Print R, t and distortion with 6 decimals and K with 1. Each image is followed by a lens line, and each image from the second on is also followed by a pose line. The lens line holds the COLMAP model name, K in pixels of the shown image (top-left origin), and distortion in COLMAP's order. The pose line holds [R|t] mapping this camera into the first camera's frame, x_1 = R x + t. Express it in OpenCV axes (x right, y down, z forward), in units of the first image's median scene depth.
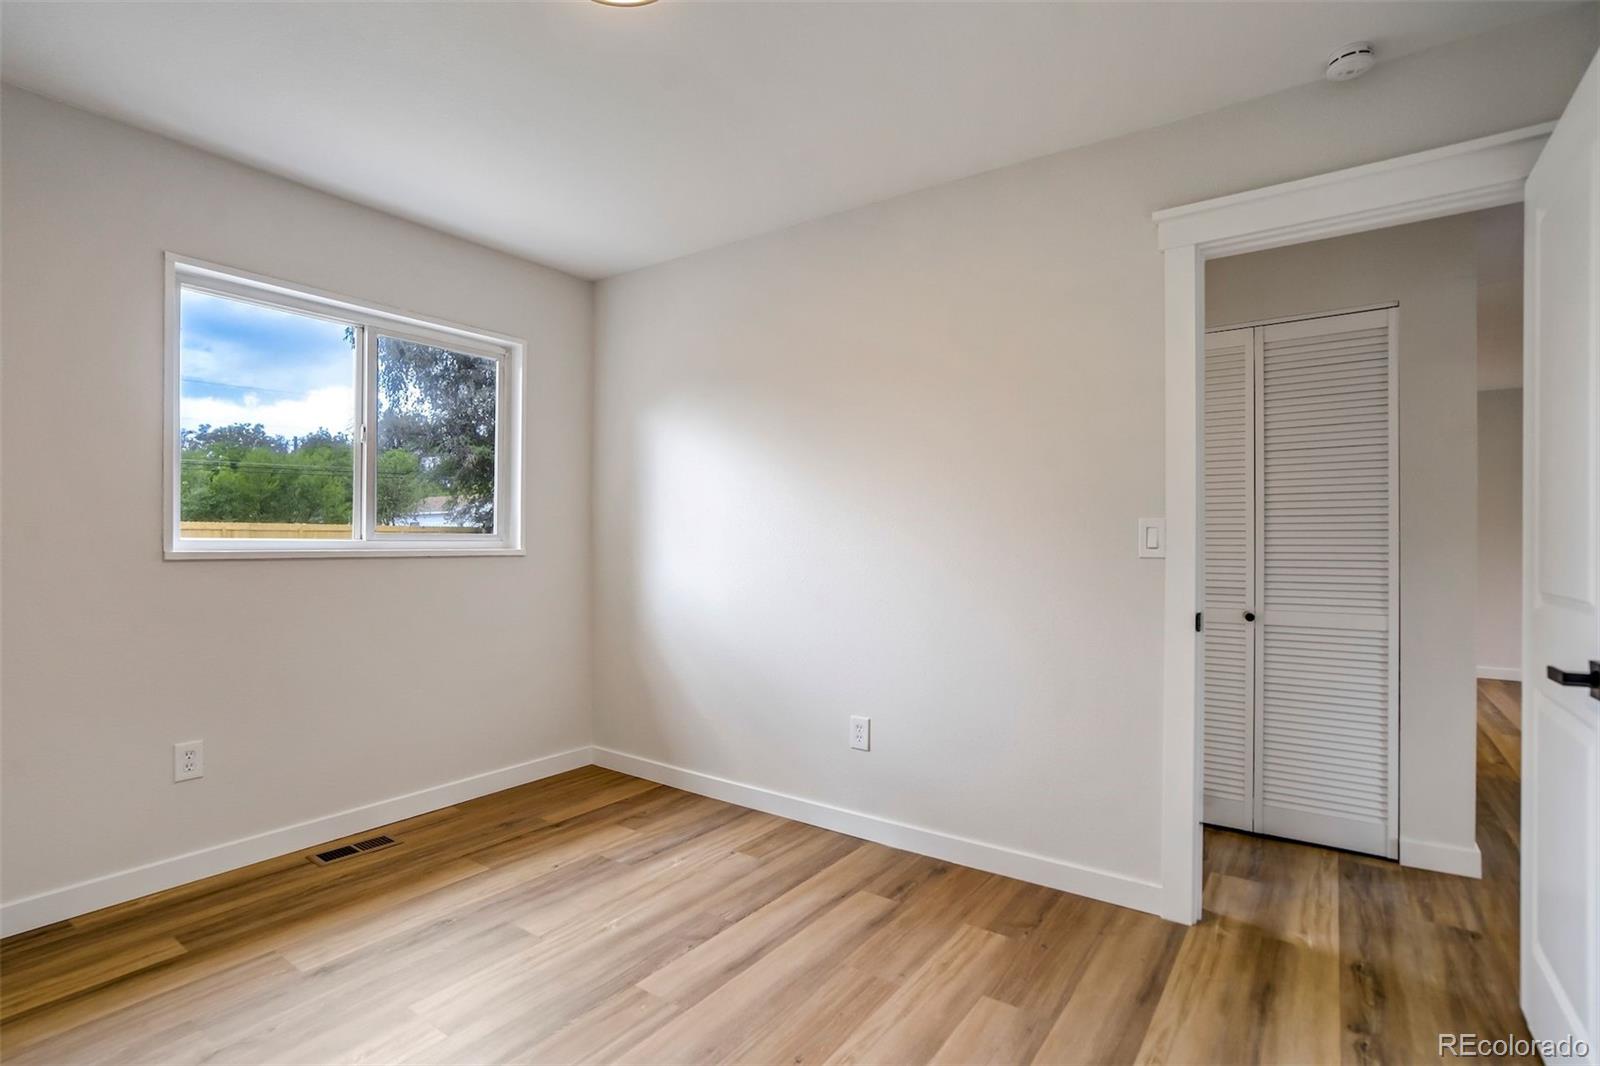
lens RADIAL K [[769.6, 0, 797.6], [0, 769.6, 536.4], [0, 0, 1]] dist [-0.041243, 0.021888]
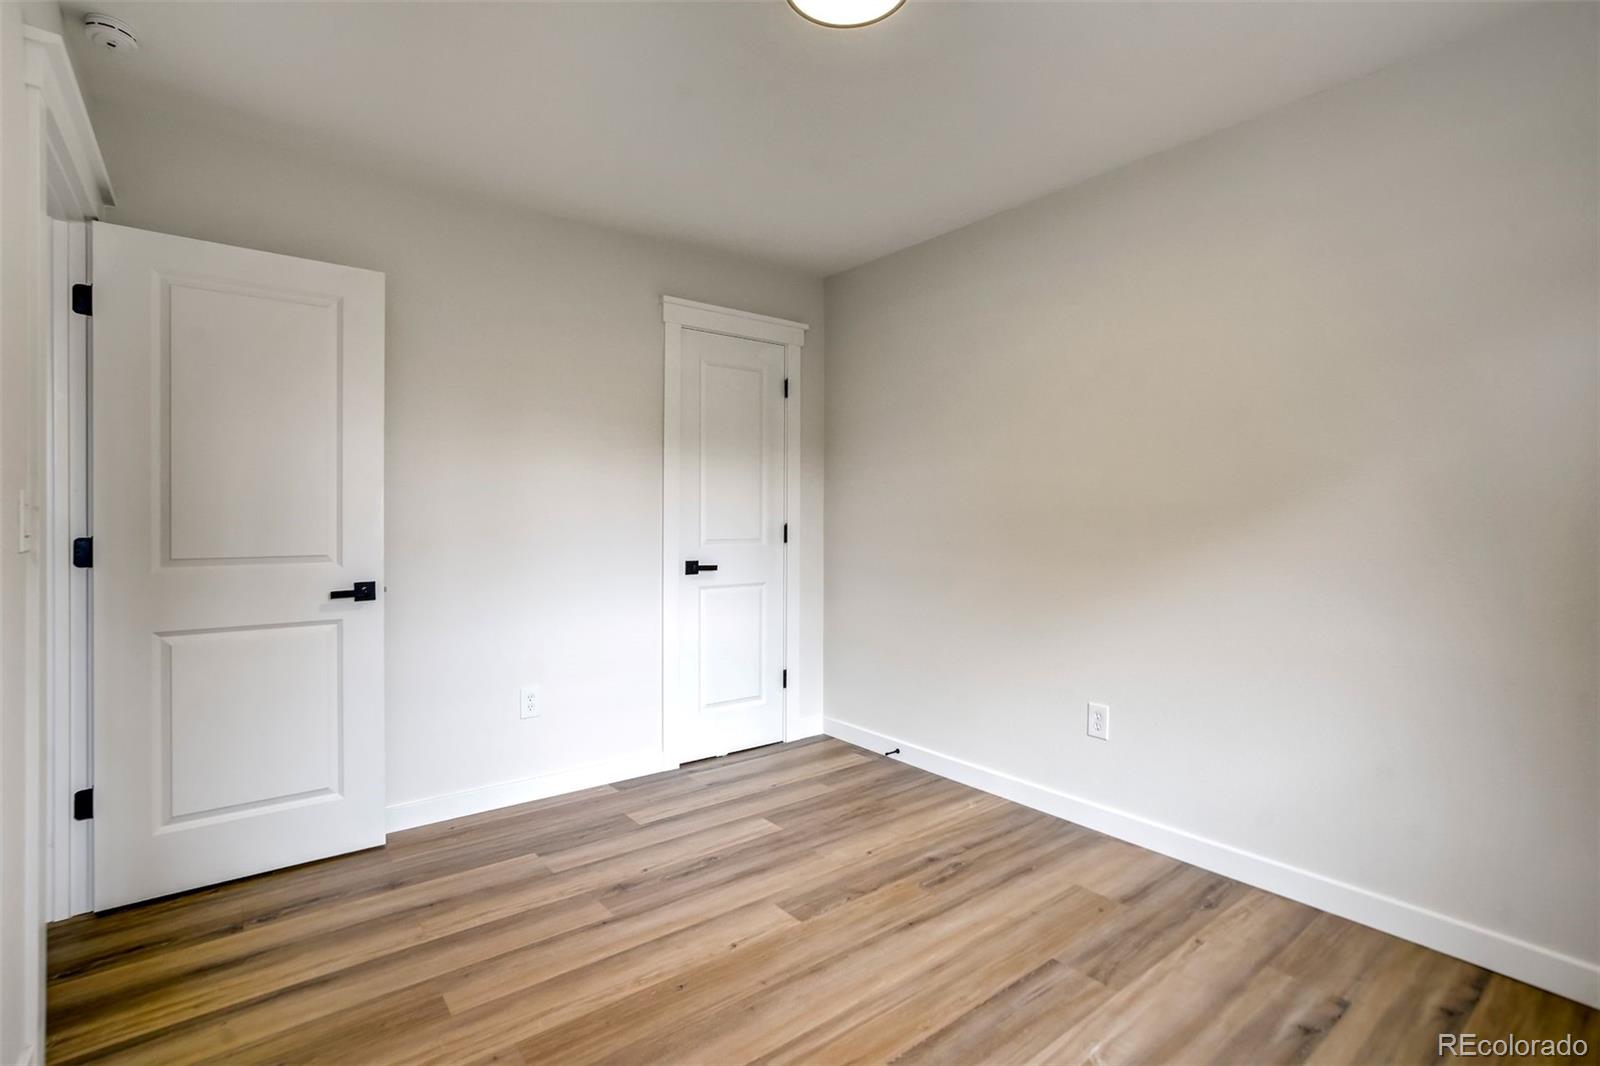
lens RADIAL K [[745.3, 0, 760.2], [0, 745.3, 520.9], [0, 0, 1]] dist [-0.047530, 0.021677]
pose [[-0.948433, -0.004189, 0.316950, -0.305316], [-0.006489, 0.999960, -0.006202, 0.003807], [-0.316911, -0.007939, -0.948422, 1.345973]]
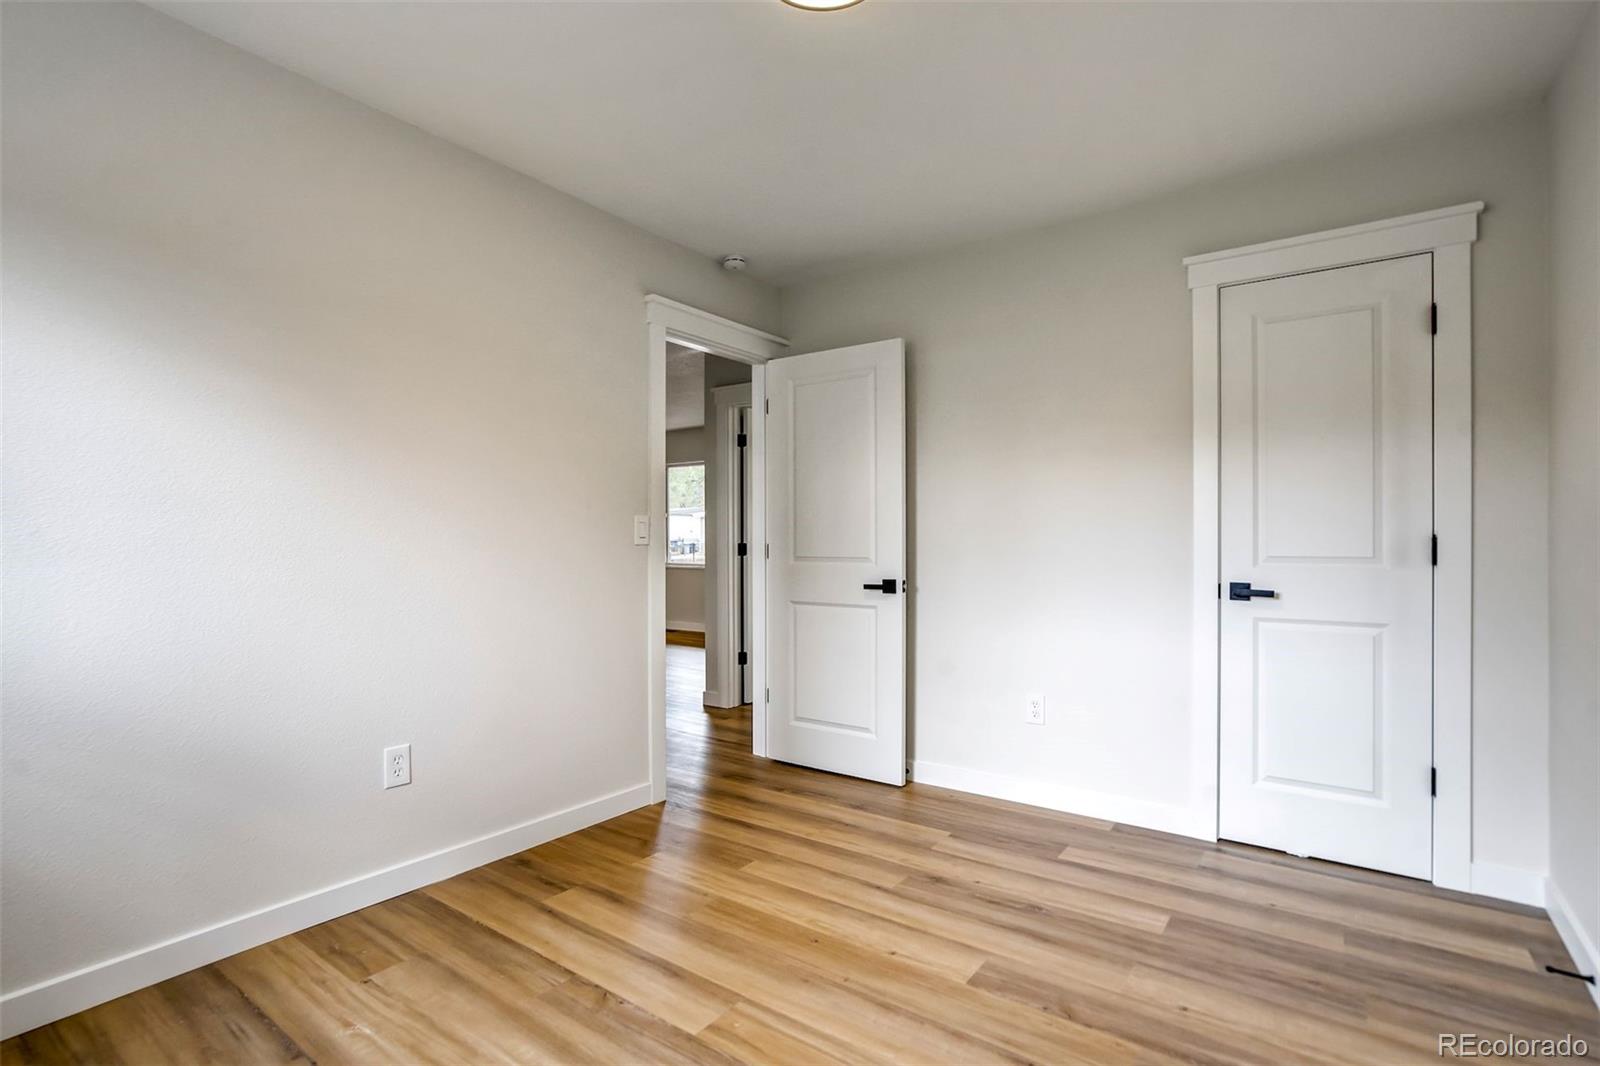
lens RADIAL K [[746.3, 0, 797.3], [0, 746.3, 541.0], [0, 0, 1]] dist [-0.040991, 0.021830]
pose [[0.016671, -0.003374, 0.999855, -0.827045], [-0.011768, 0.999924, 0.003571, 0.013752], [-0.999792, -0.011826, 0.016630, 0.685131]]
